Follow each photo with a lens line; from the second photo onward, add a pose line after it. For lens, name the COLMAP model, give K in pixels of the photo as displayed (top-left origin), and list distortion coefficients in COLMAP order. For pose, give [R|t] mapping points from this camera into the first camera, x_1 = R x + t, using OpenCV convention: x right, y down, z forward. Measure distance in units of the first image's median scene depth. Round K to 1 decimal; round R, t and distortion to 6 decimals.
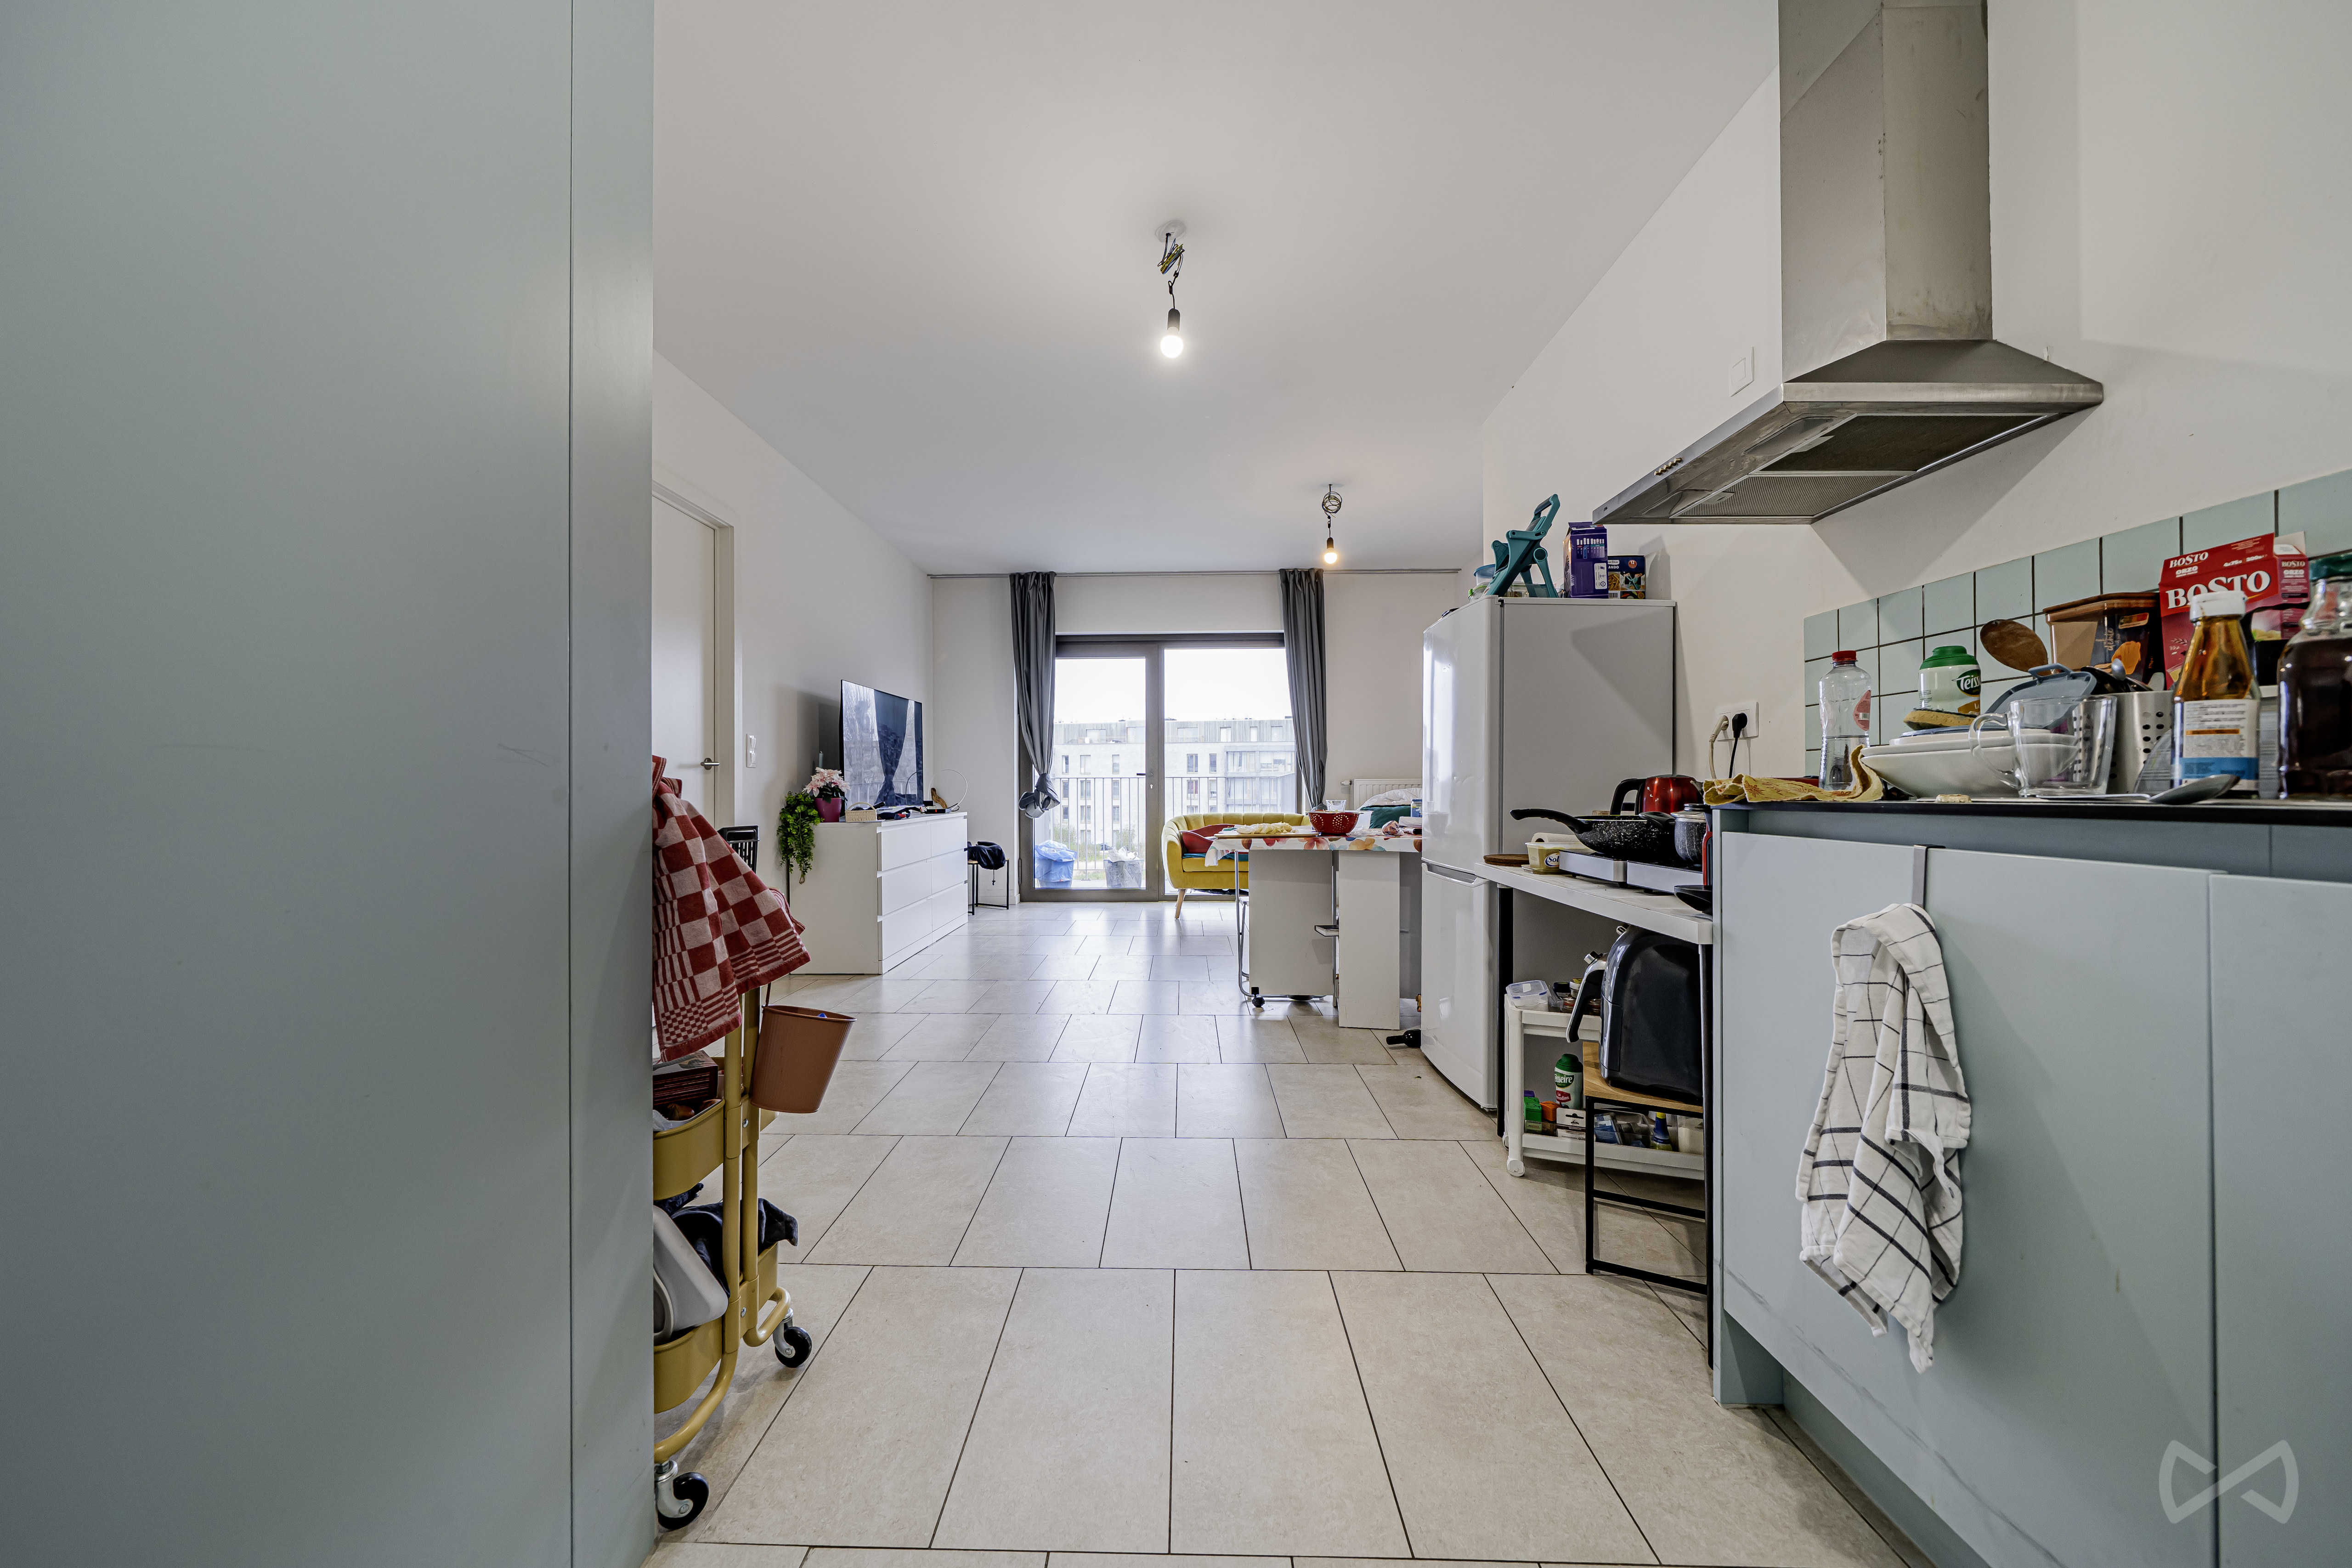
lens RADIAL K [[833.0, 0, 1155.8], [0, 833.0, 782.8], [0, 0, 1]] dist [-0.004800, -0.000142]
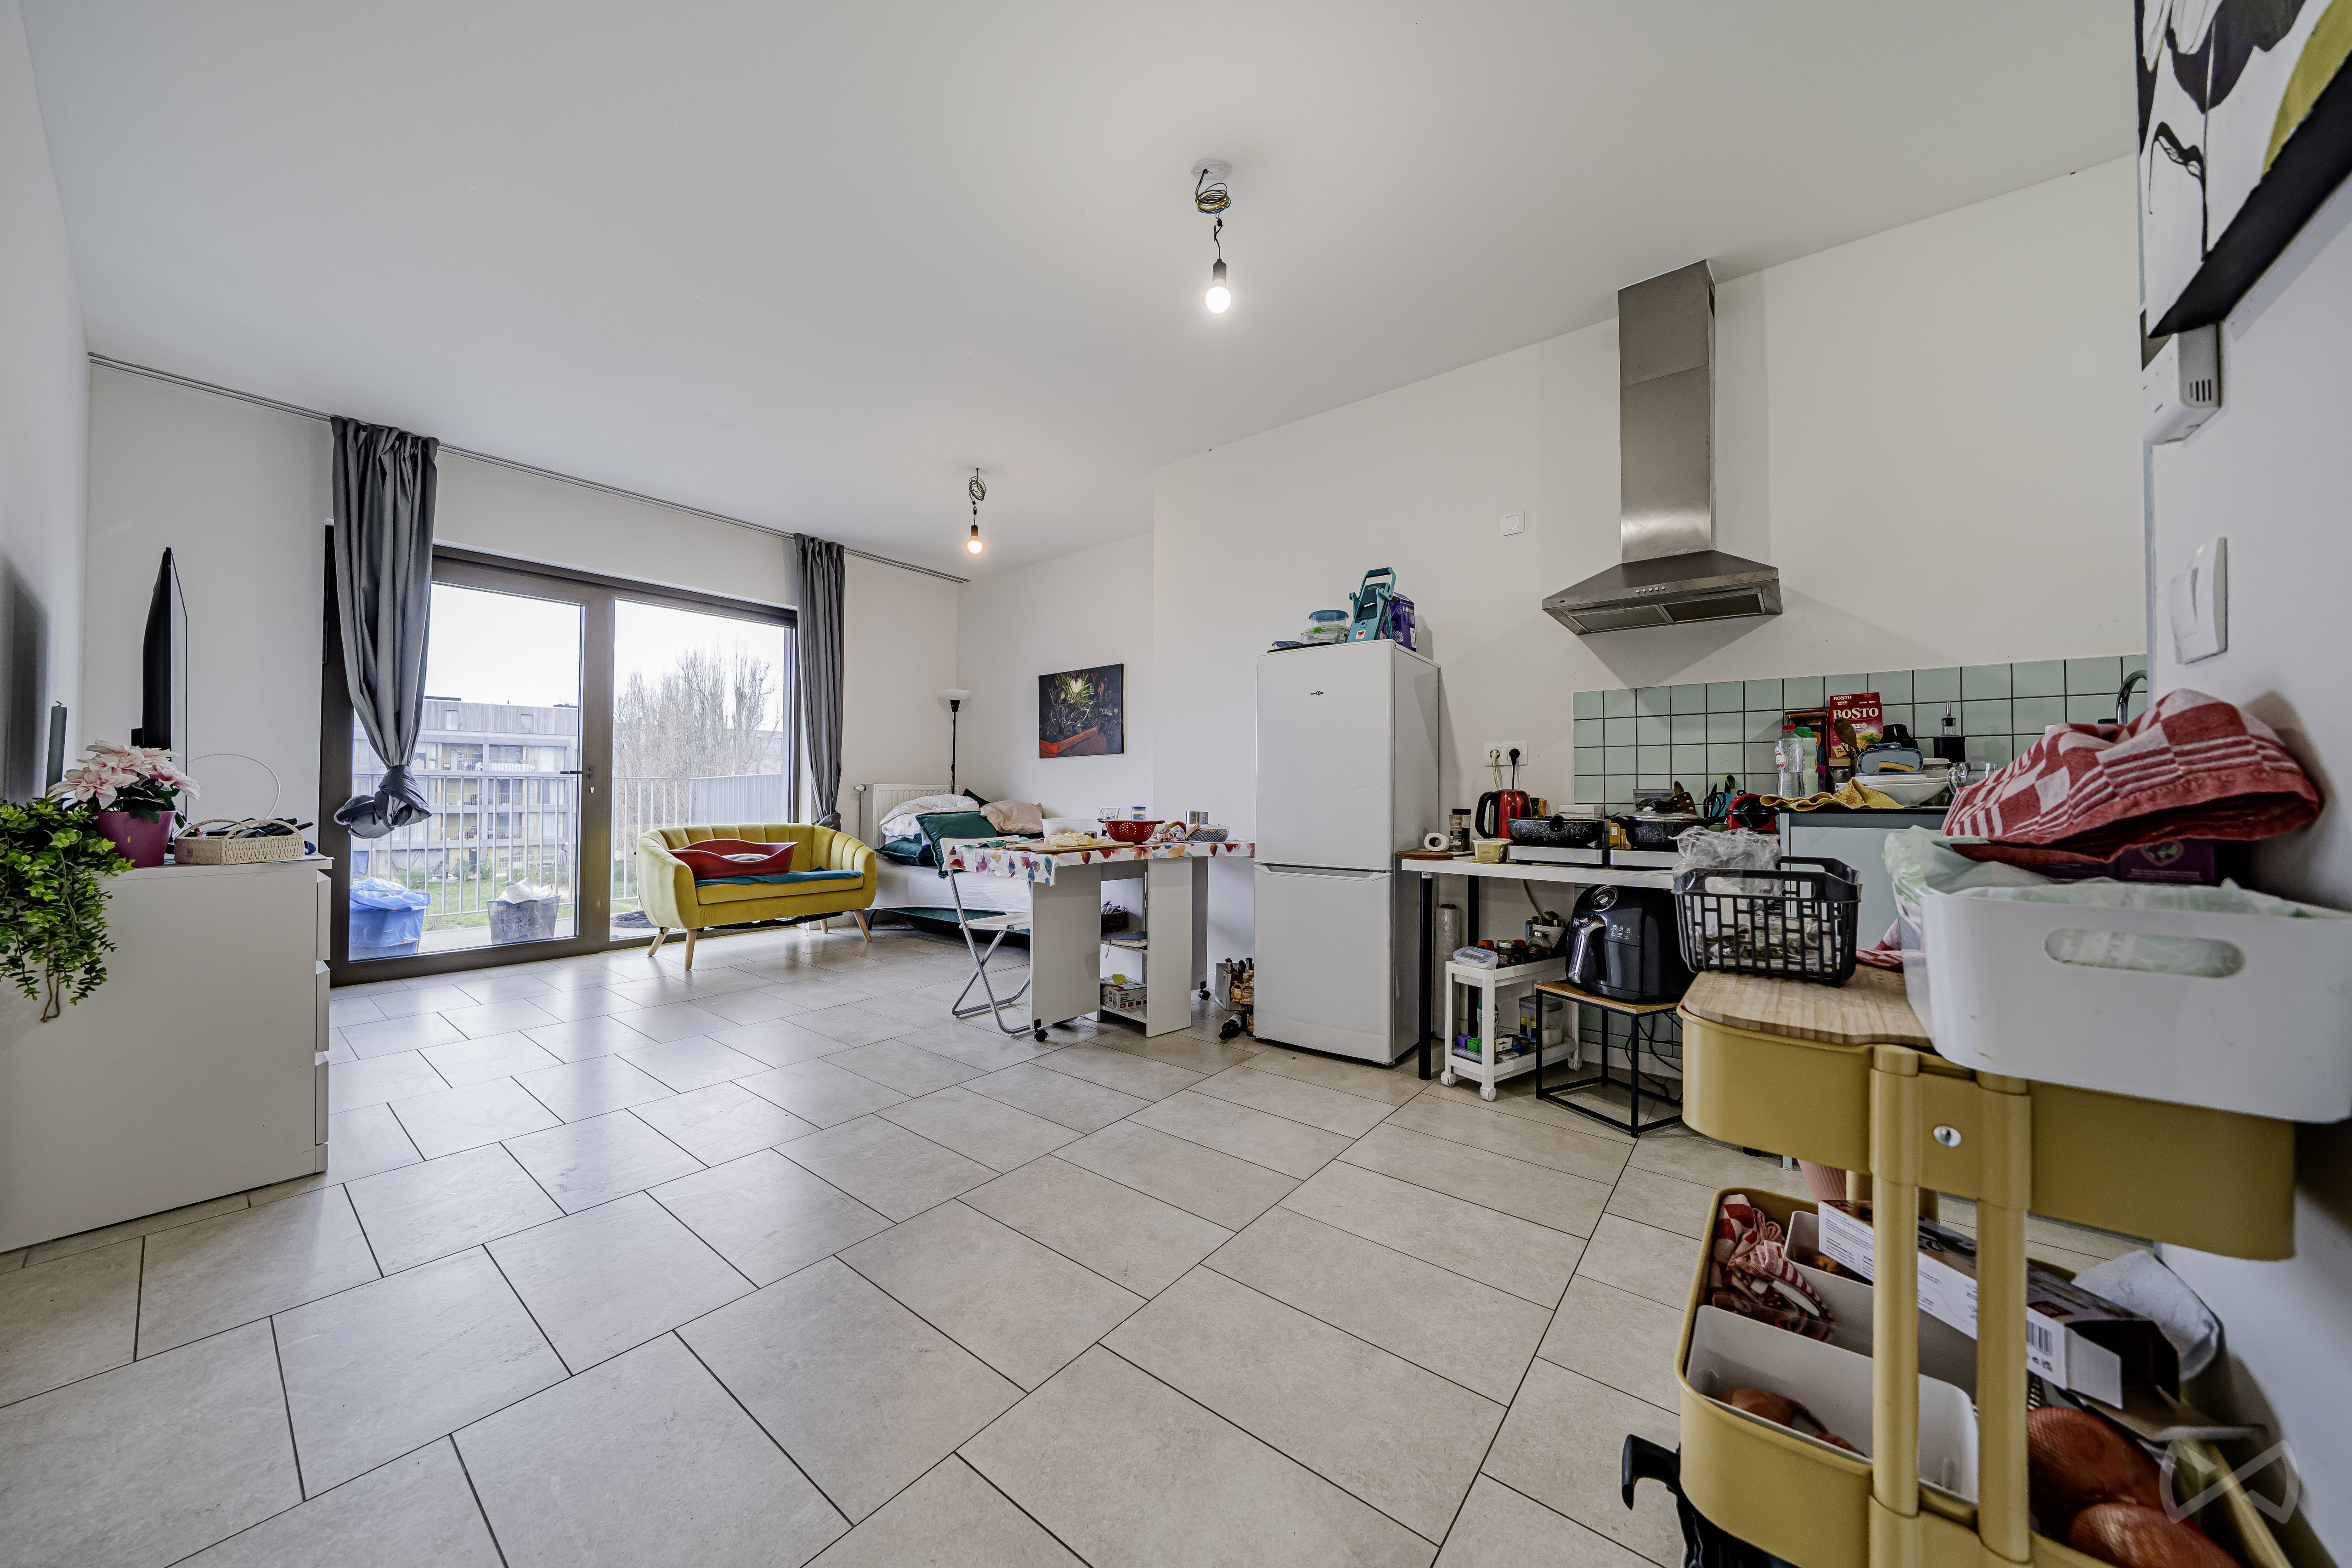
lens RADIAL K [[809.0, 0, 1168.9], [0, 809.0, 778.4], [0, 0, 1]] dist [-0.001040, -0.000019]
pose [[0.589875, 0.021599, 0.807205, -0.280192], [-0.011428, 0.999765, -0.018400, 0.001625], [-0.807413, 0.001630, 0.589984, 0.212522]]
